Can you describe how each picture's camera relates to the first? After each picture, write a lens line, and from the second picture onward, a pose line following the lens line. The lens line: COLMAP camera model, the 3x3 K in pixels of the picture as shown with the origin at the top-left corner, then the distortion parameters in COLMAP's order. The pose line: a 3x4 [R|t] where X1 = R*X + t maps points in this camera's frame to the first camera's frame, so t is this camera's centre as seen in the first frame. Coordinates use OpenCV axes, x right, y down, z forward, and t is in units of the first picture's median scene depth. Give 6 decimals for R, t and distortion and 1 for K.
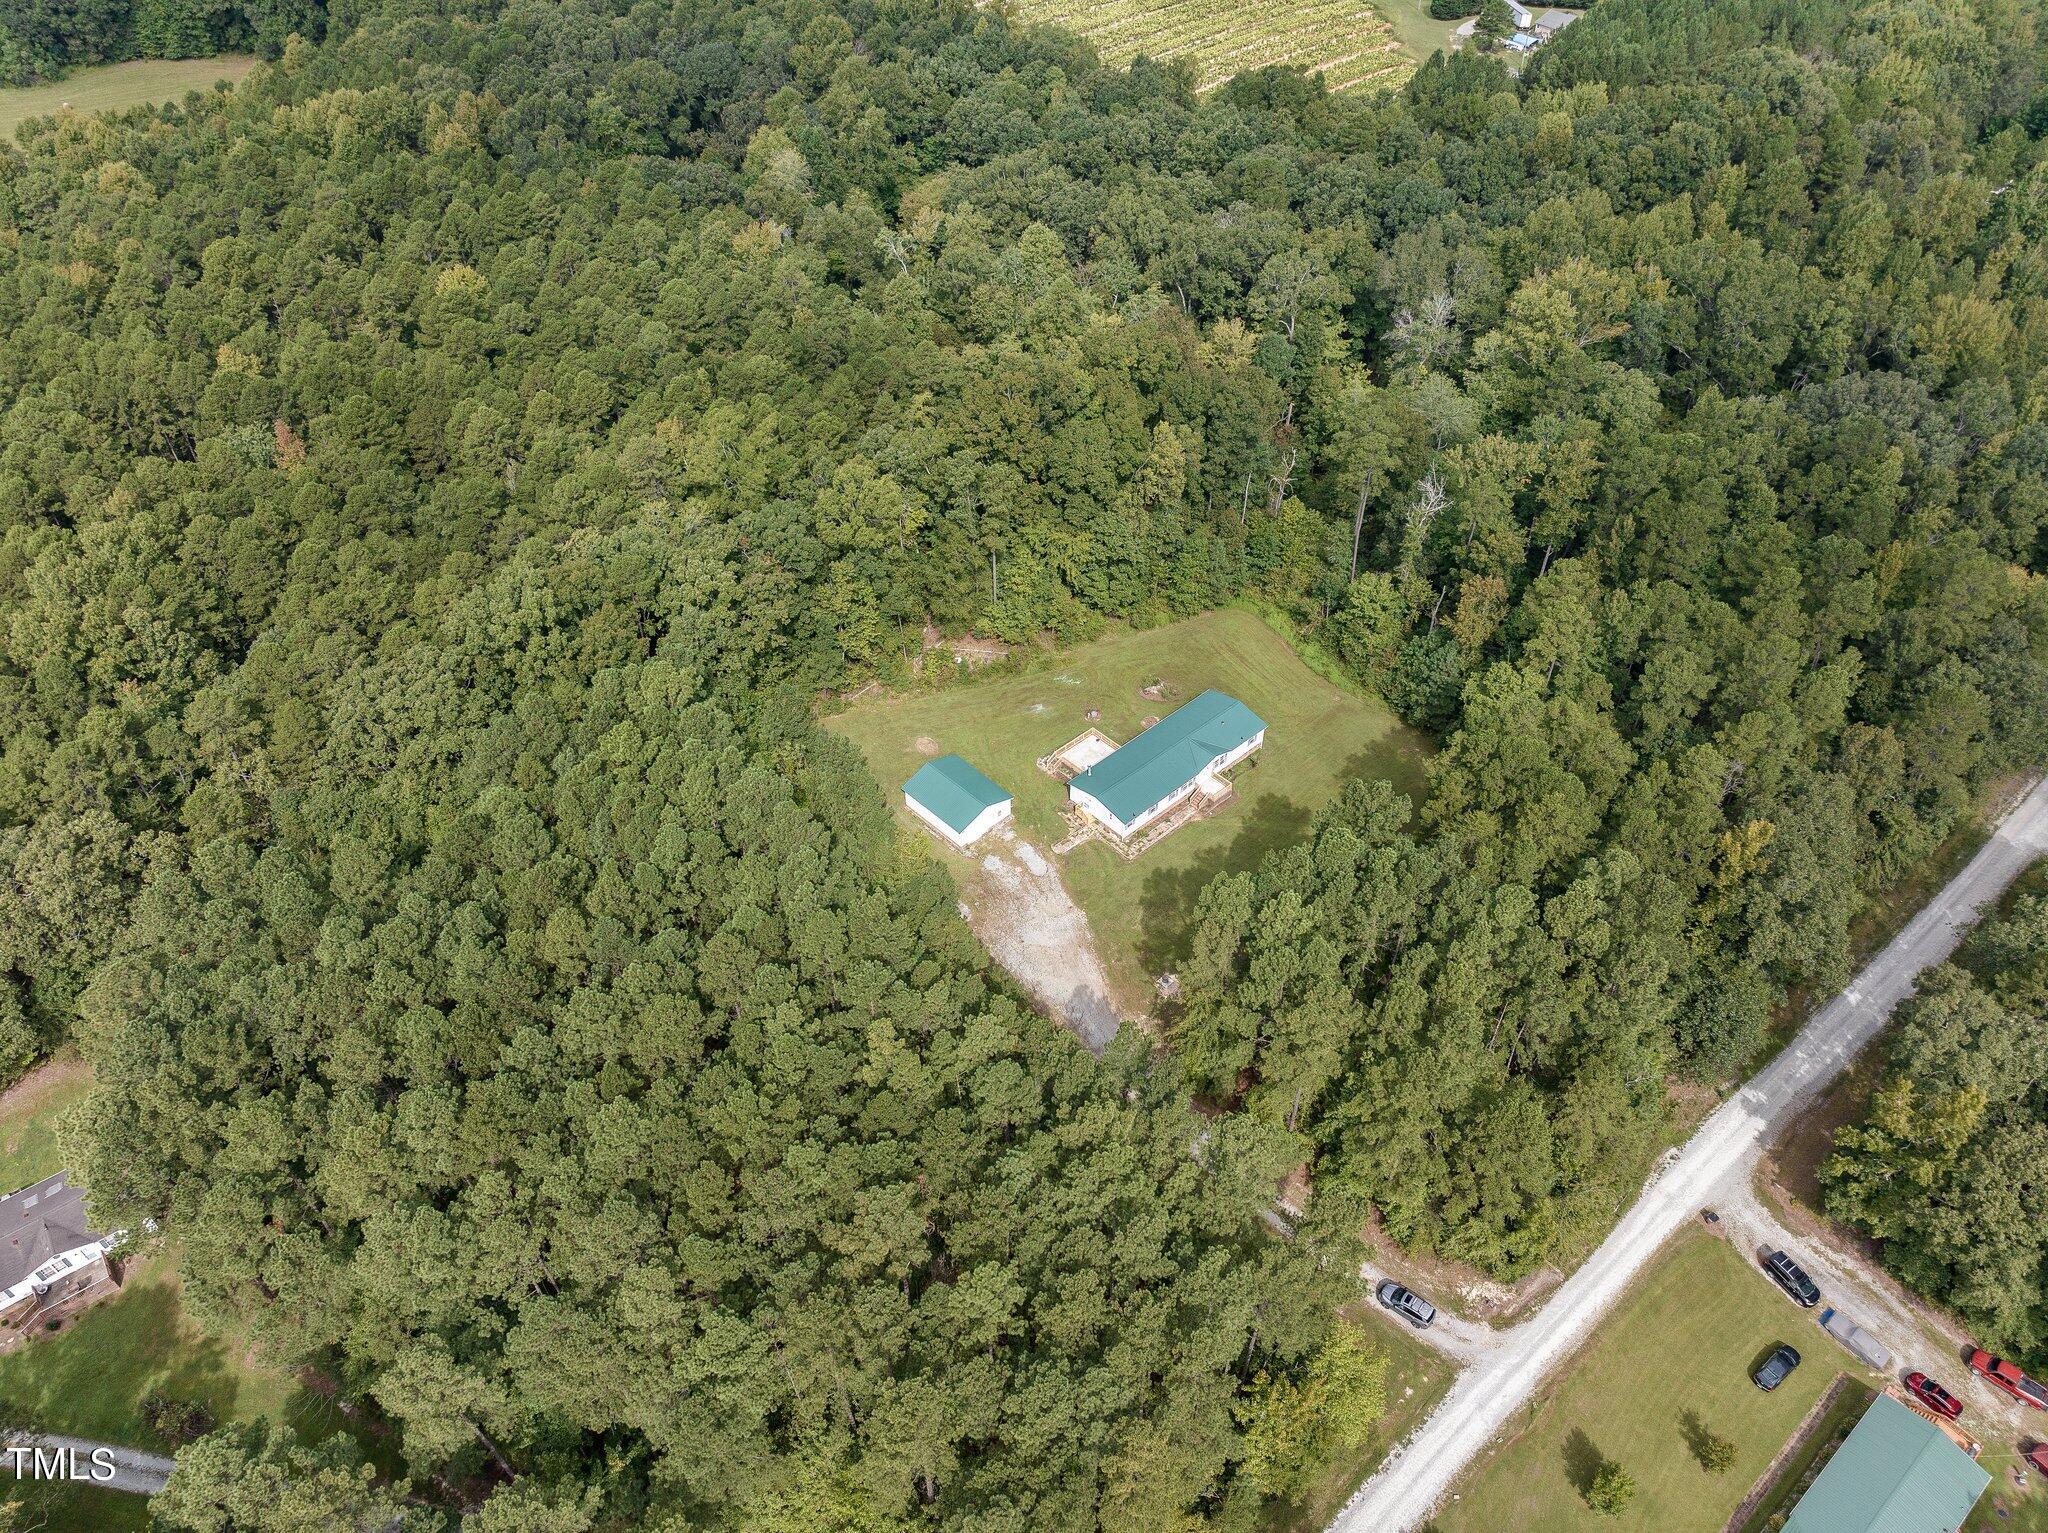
lens RADIAL K [[1456.2, 0, 1032.4], [0, 1456.2, 773.5], [0, 0, 1]] dist [-0.004430, 0.004946]
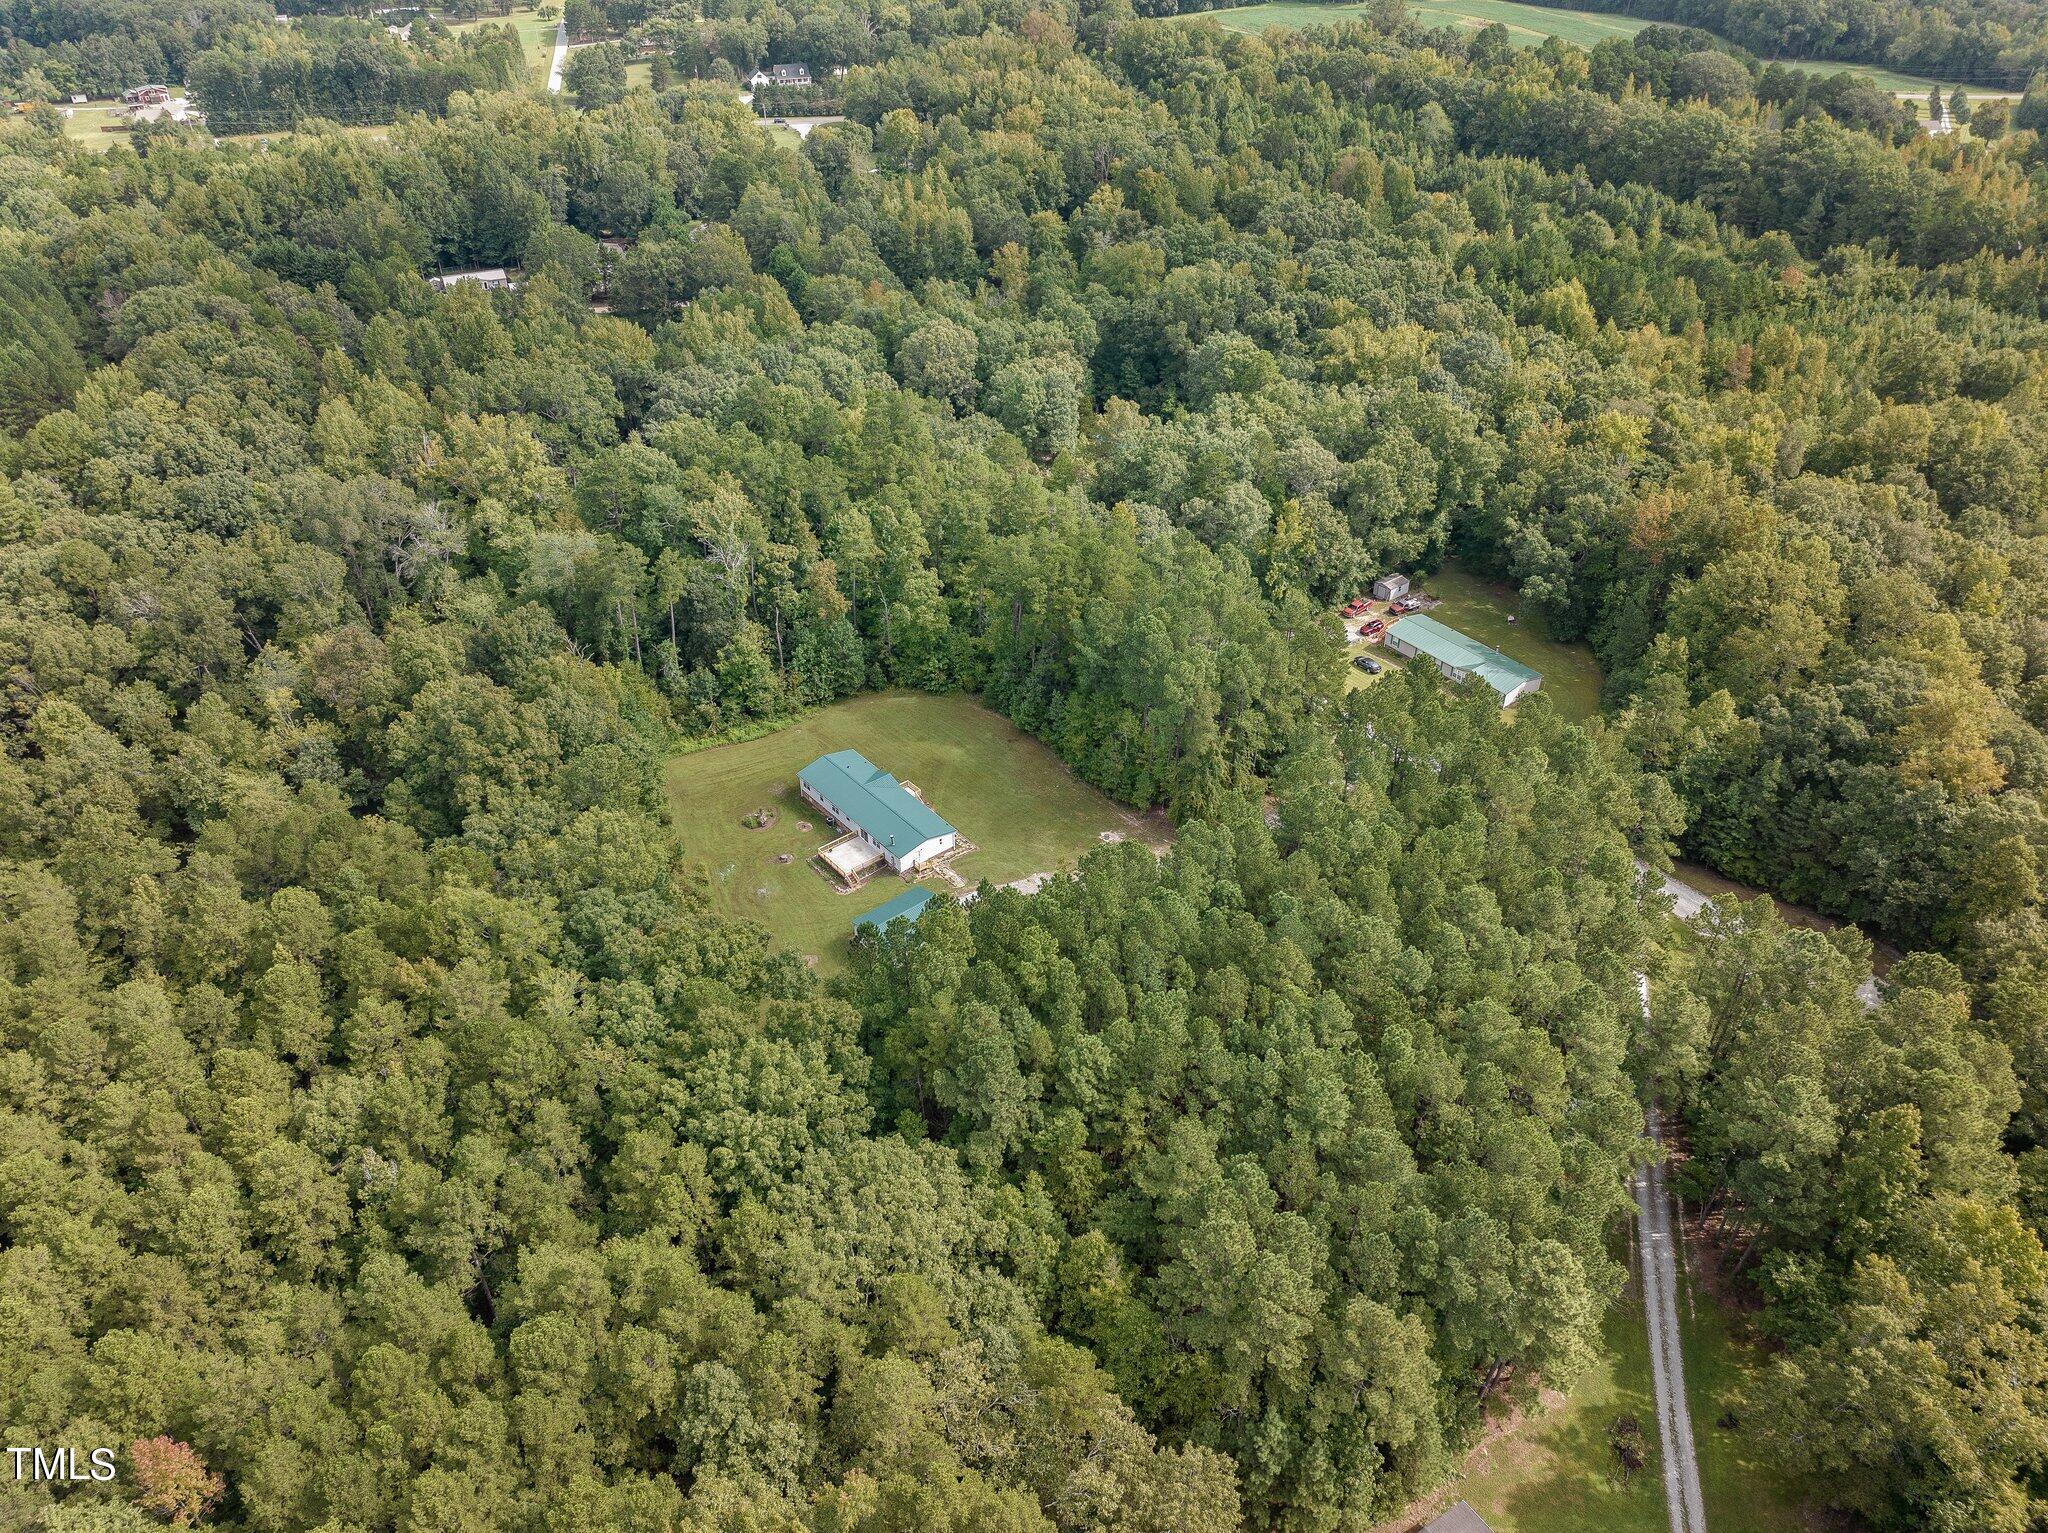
lens RADIAL K [[1456.2, 0, 1016.6], [0, 1456.2, 760.1], [0, 0, 1]] dist [-0.004430, 0.004946]
pose [[0.091849, -0.584530, 0.806156, -1.020804], [0.705467, 0.609557, 0.361602, -0.471463], [-0.702766, 0.535504, 0.468354, 0.491661]]
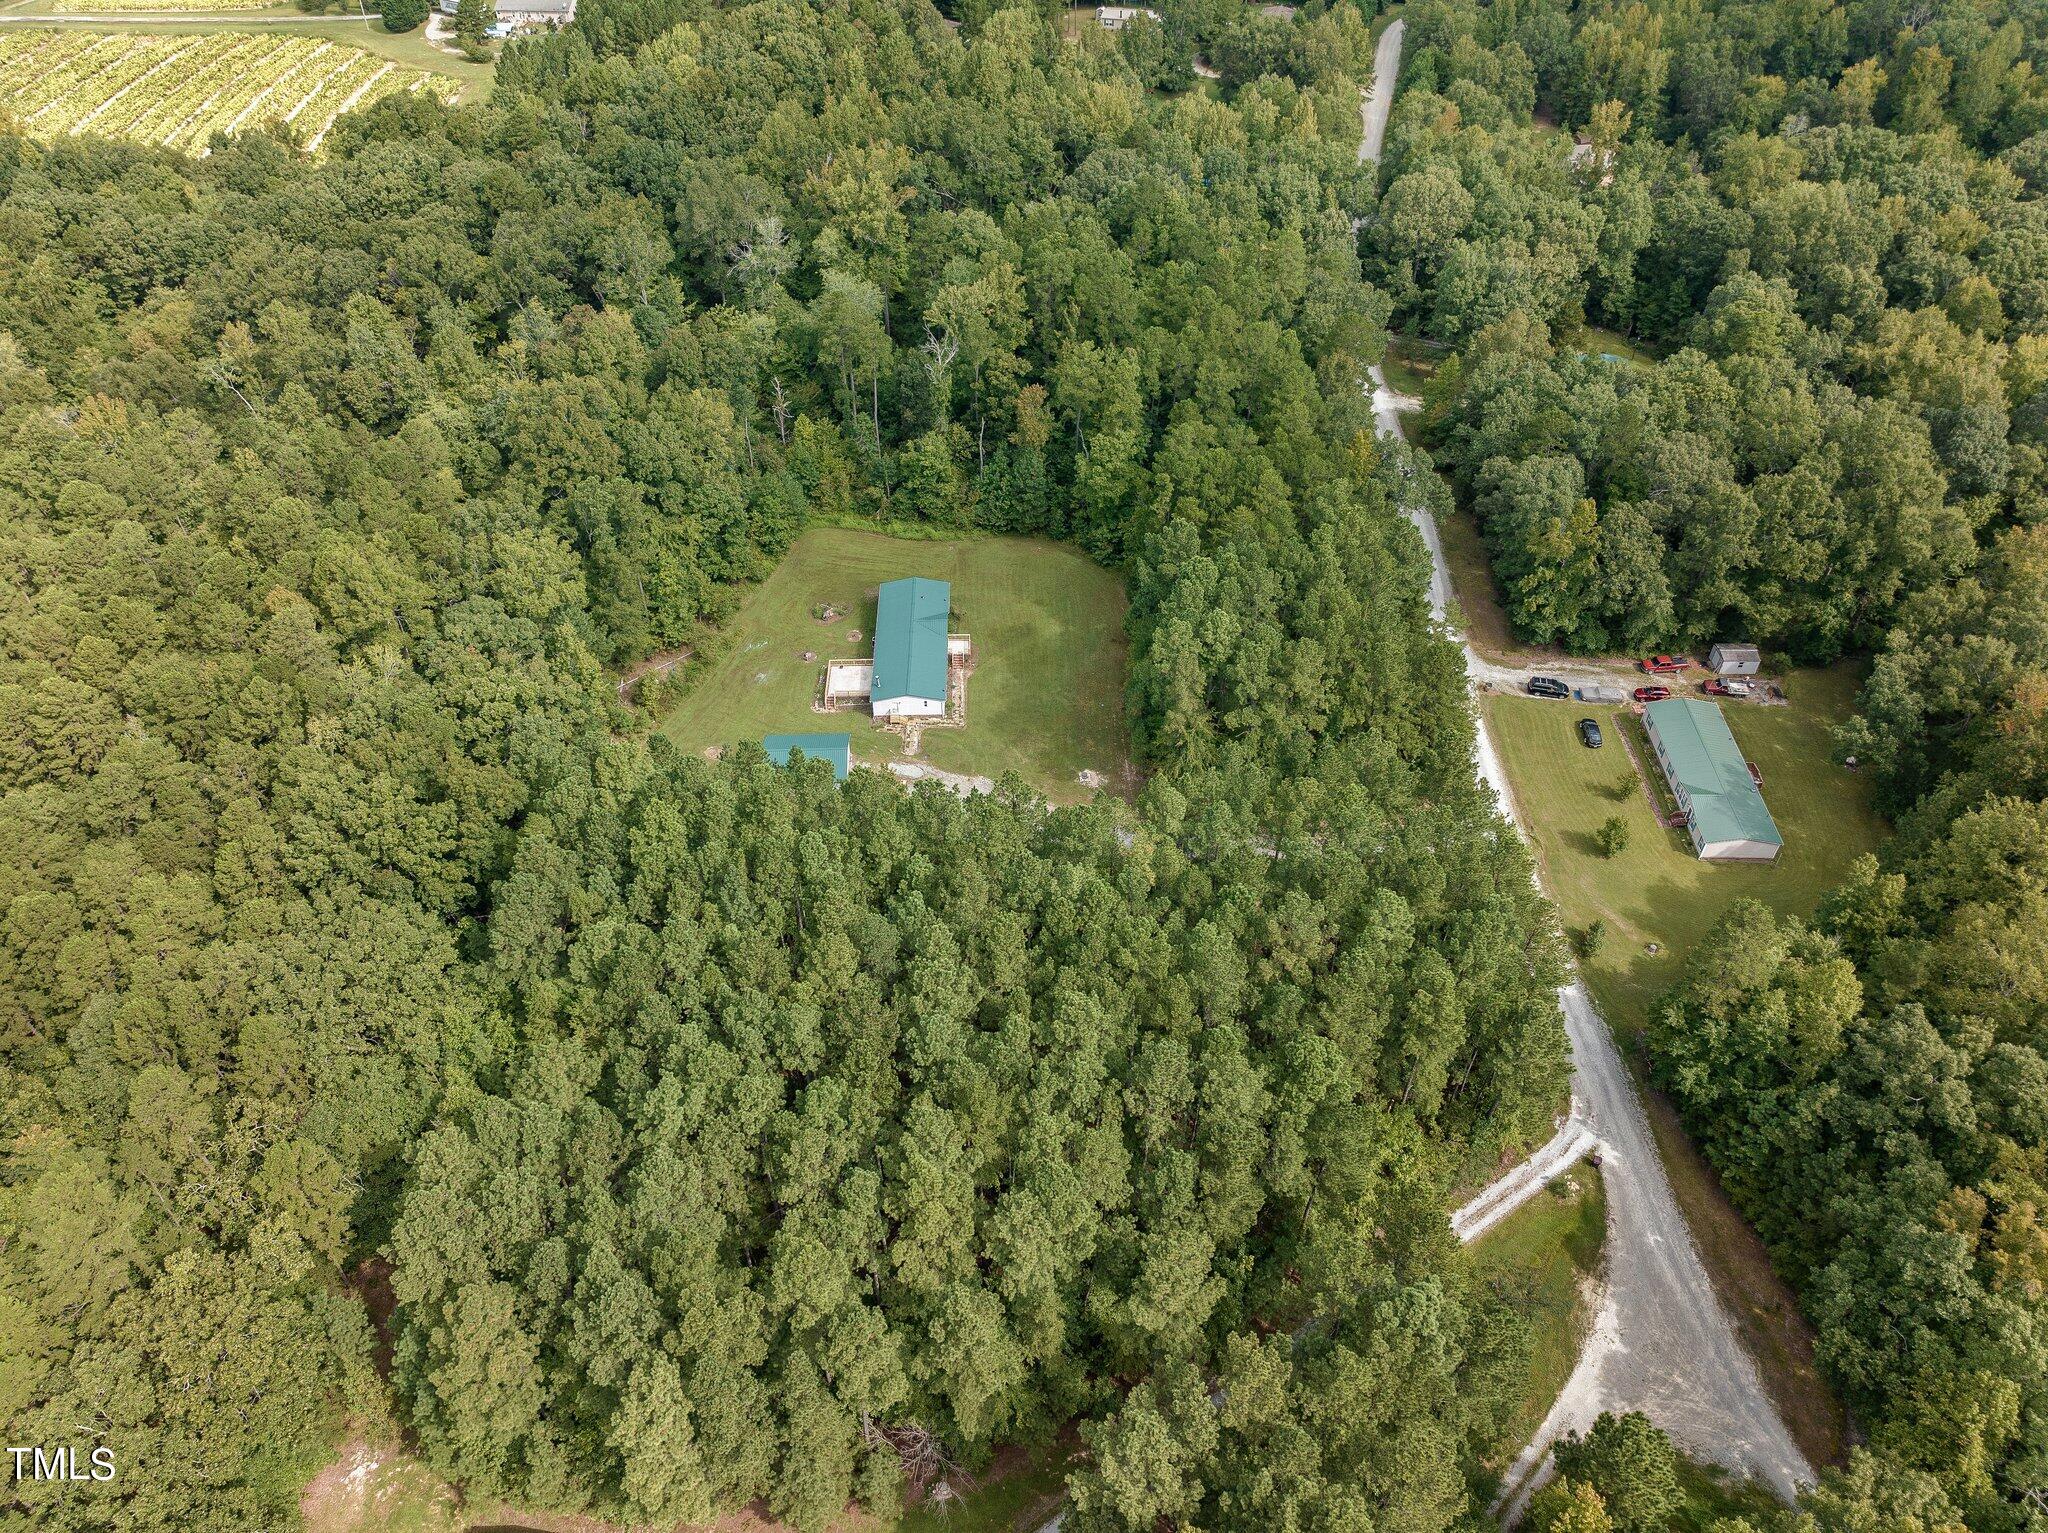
lens RADIAL K [[1456.2, 0, 1016.0], [0, 1456.2, 775.8], [0, 0, 1]] dist [-0.004430, 0.004946]
pose [[0.680493, -0.515704, 0.520556, -0.612569], [0.520375, 0.840269, 0.152181, -0.069078], [-0.515887, 0.167326, 0.840156, 0.082772]]
